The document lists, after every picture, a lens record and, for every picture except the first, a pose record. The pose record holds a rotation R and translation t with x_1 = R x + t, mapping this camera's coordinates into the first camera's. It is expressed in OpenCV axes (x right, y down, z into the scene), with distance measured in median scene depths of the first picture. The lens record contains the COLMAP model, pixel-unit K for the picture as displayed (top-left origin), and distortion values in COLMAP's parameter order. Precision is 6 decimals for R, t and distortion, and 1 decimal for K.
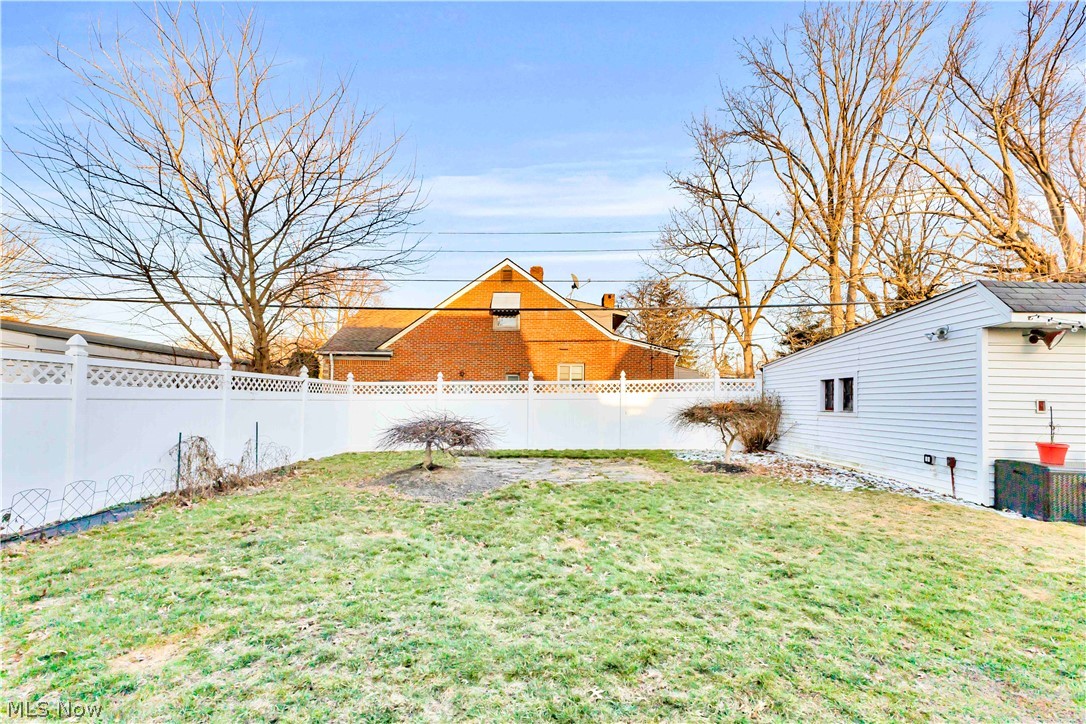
lens RADIAL K [[483.4, 0, 542.9], [0, 483.4, 375.8], [0, 0, 1]] dist [0.013890, 0.000094]
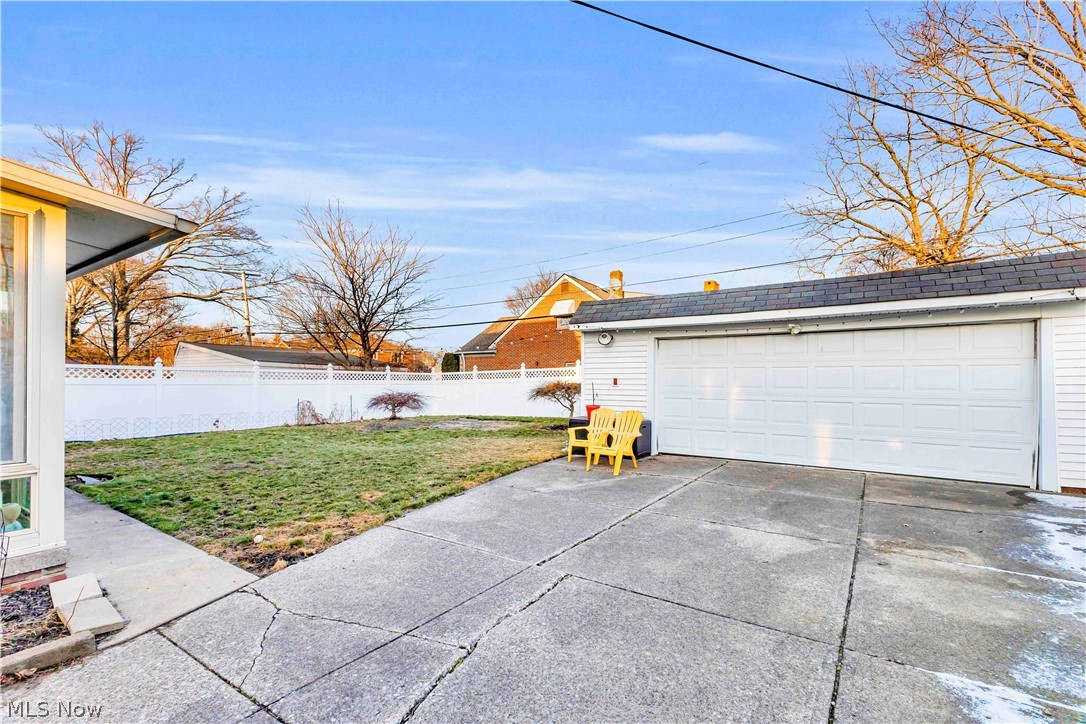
lens RADIAL K [[483.4, 0, 542.9], [0, 483.4, 375.8], [0, 0, 1]] dist [0.013890, 0.000094]
pose [[0.855481, -0.024620, -0.517249, 0.741318], [0.043962, 0.998716, 0.025172, -0.003545], [0.515965, -0.044273, 0.855465, -0.197528]]
